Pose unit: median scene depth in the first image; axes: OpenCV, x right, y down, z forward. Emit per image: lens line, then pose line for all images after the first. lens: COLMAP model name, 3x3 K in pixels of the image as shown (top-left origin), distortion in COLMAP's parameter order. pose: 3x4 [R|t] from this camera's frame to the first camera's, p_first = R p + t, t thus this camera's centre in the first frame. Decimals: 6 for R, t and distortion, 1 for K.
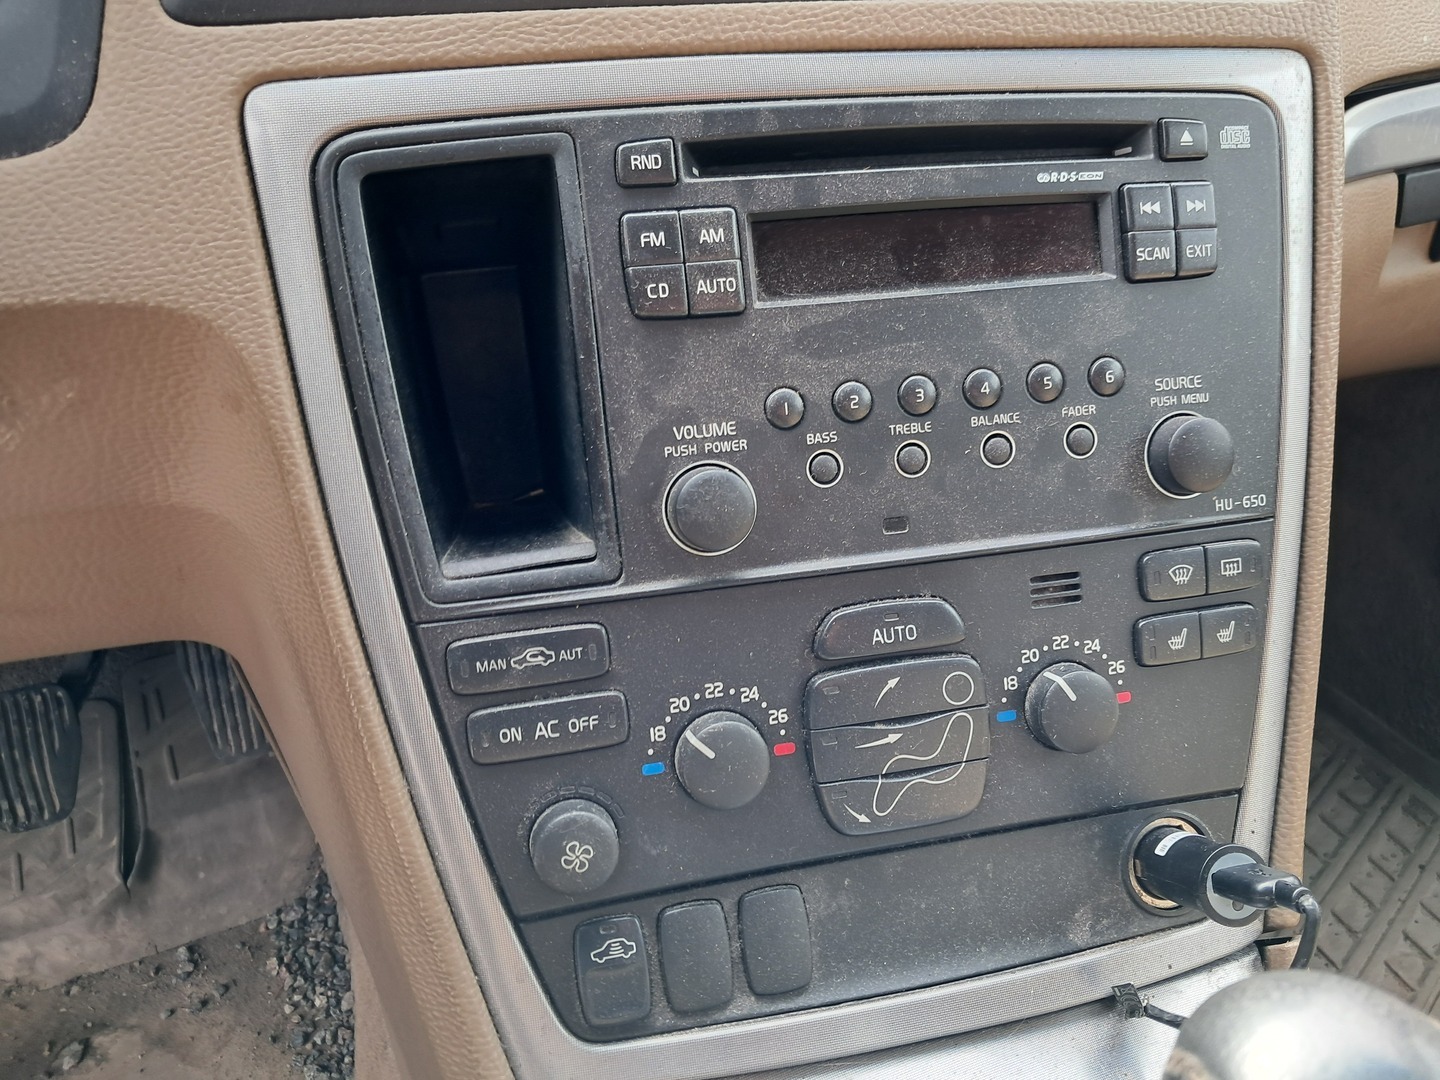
lens RADIAL K [[1153.8, 0, 717.4], [0, 1153.8, 530.4], [0, 0, 1]] dist [0.051602, -0.122824]
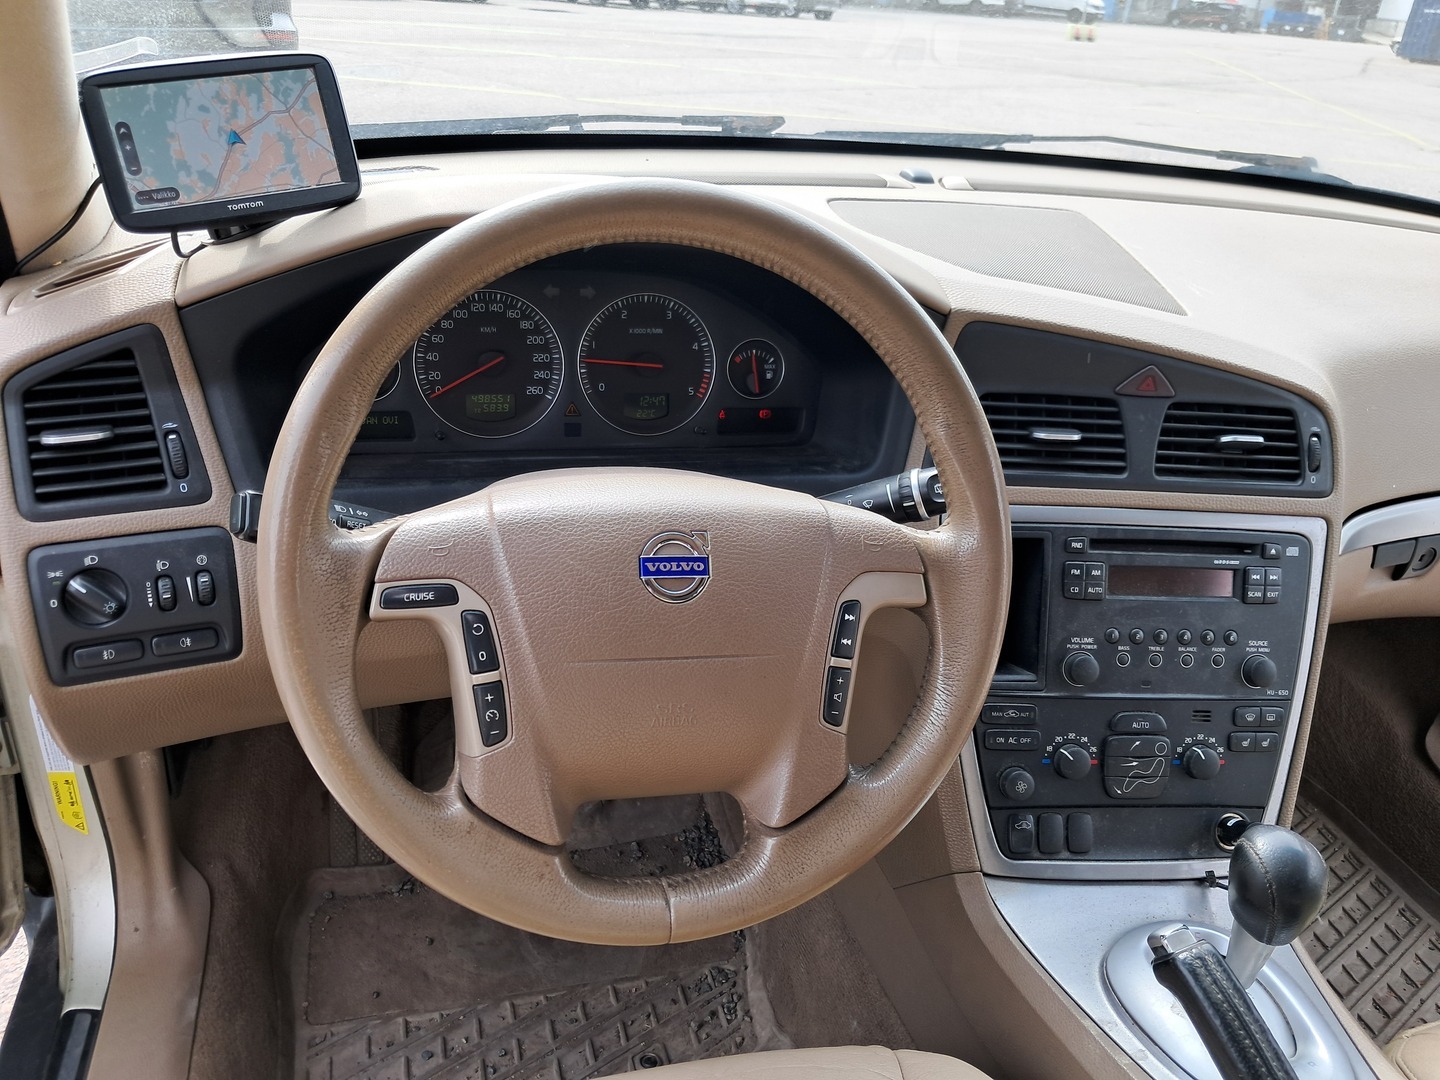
lens RADIAL K [[1090.5, 0, 749.7], [0, 1090.5, 543.4], [0, 0, 1]] dist [0.010209, -0.003243]
pose [[0.989233, 0.139113, -0.045443, -0.655169], [-0.141096, 0.989027, -0.043796, -0.082592], [0.038851, 0.049736, 0.998006, -1.510614]]
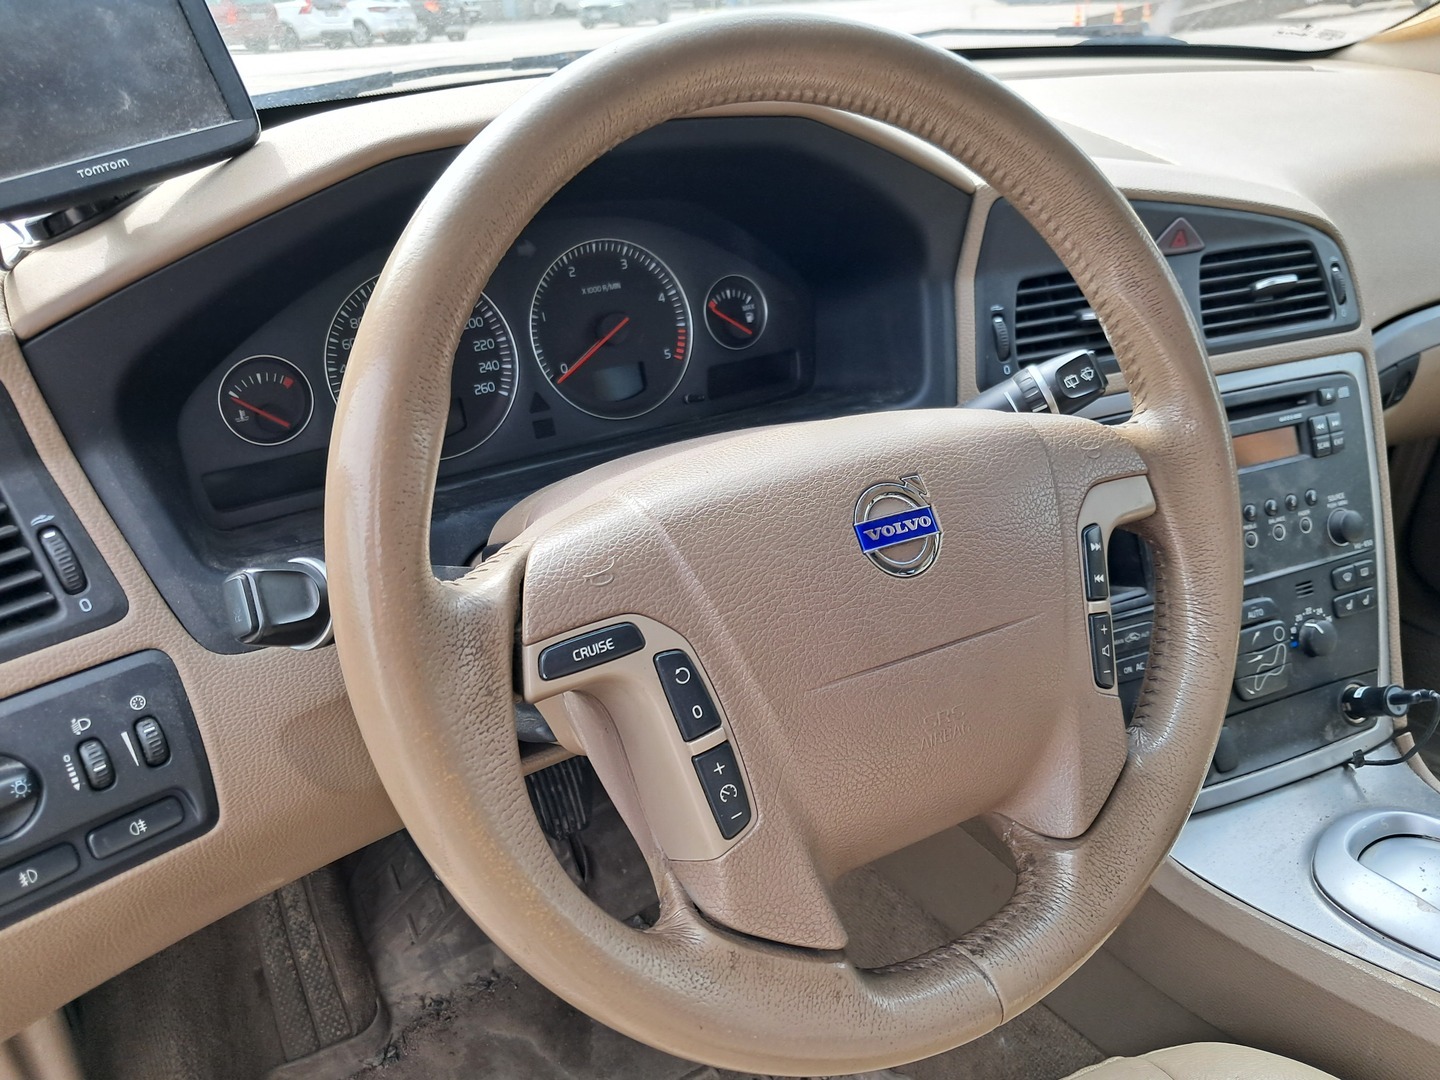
lens RADIAL K [[1125.8, 0, 767.0], [0, 1125.8, 539.0], [0, 0, 1]] dist [0.009257, -0.001192]
pose [[0.980081, -0.096474, 0.173594, -1.175710], [0.107465, 0.992684, -0.055048, -0.040675], [-0.167013, 0.072607, 0.983278, -1.088904]]
